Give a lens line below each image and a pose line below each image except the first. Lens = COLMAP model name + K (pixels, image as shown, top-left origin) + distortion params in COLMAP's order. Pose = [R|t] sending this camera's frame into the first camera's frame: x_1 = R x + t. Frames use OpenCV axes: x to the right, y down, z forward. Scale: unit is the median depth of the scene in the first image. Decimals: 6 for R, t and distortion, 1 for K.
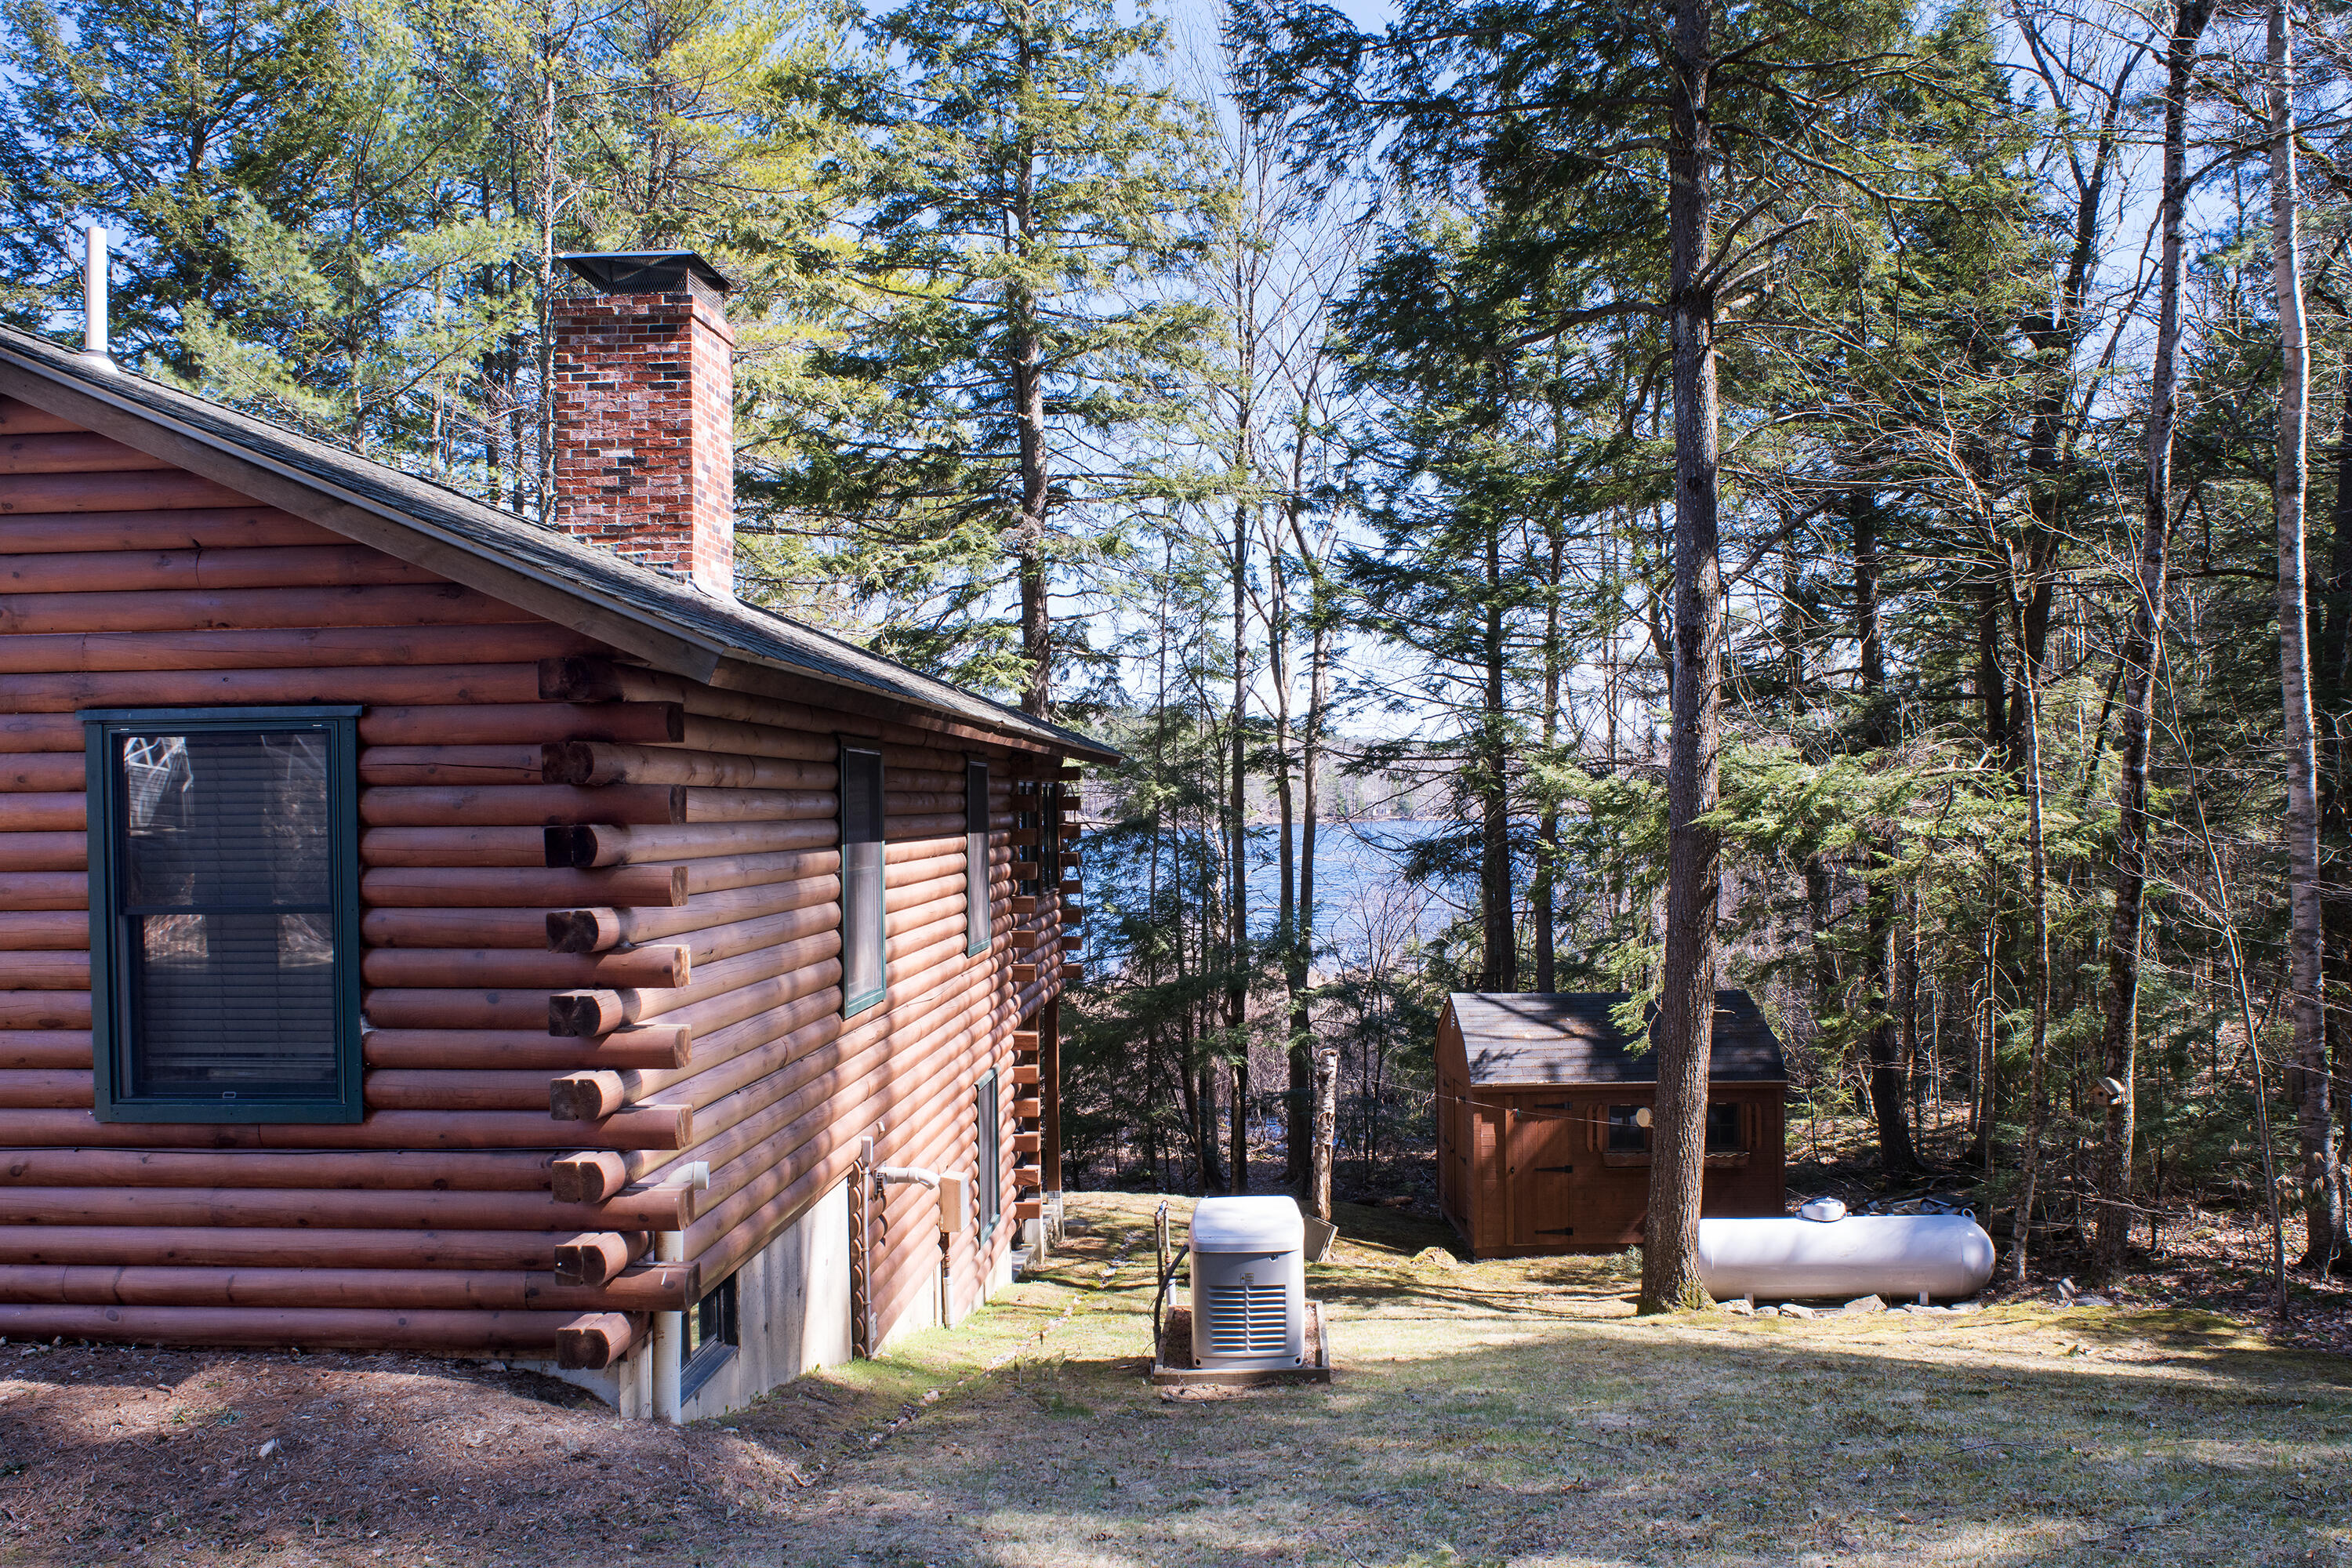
lens RADIAL K [[1884.7, 0, 1176.0], [0, 1884.7, 784.0], [0, 0, 1]] dist [-0.059862, 0.007869]
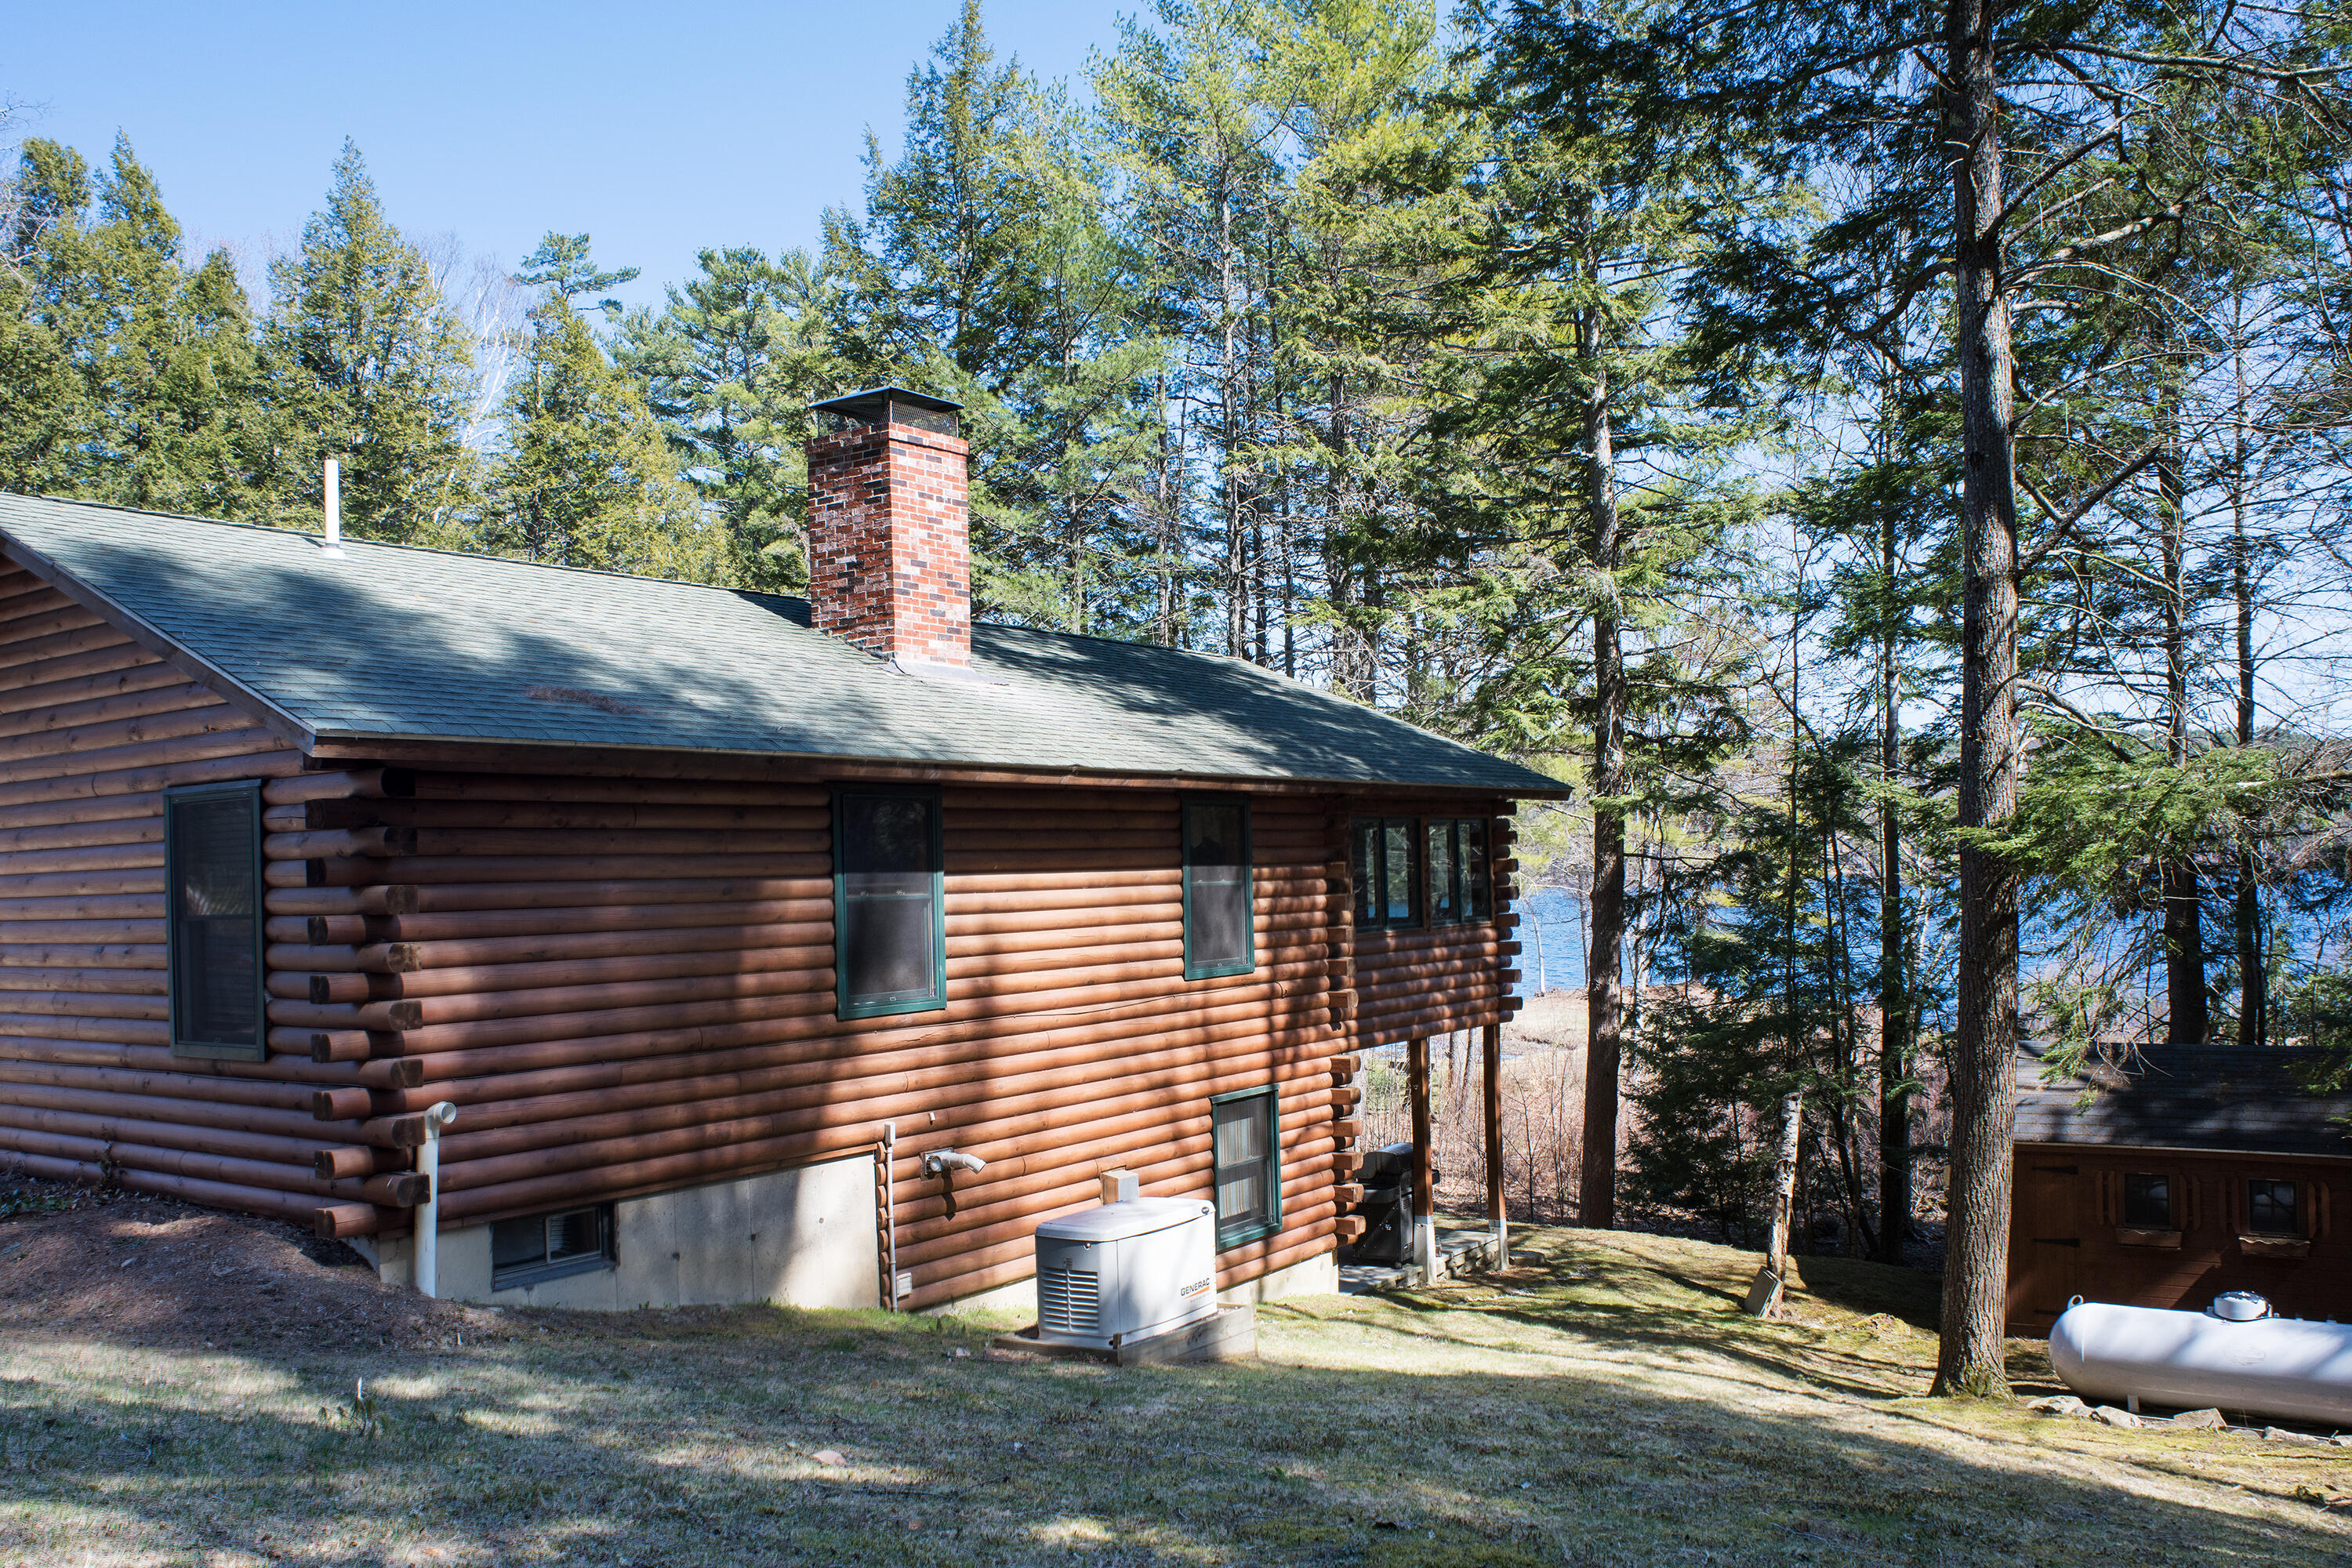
lens RADIAL K [[1884.7, 0, 1176.0], [0, 1884.7, 784.0], [0, 0, 1]] dist [-0.059862, 0.007869]
pose [[0.847245, -0.038348, -0.529816, 0.530224], [0.025111, 0.999167, -0.032165, 0.015039], [0.530608, 0.013948, 0.847503, 0.074359]]
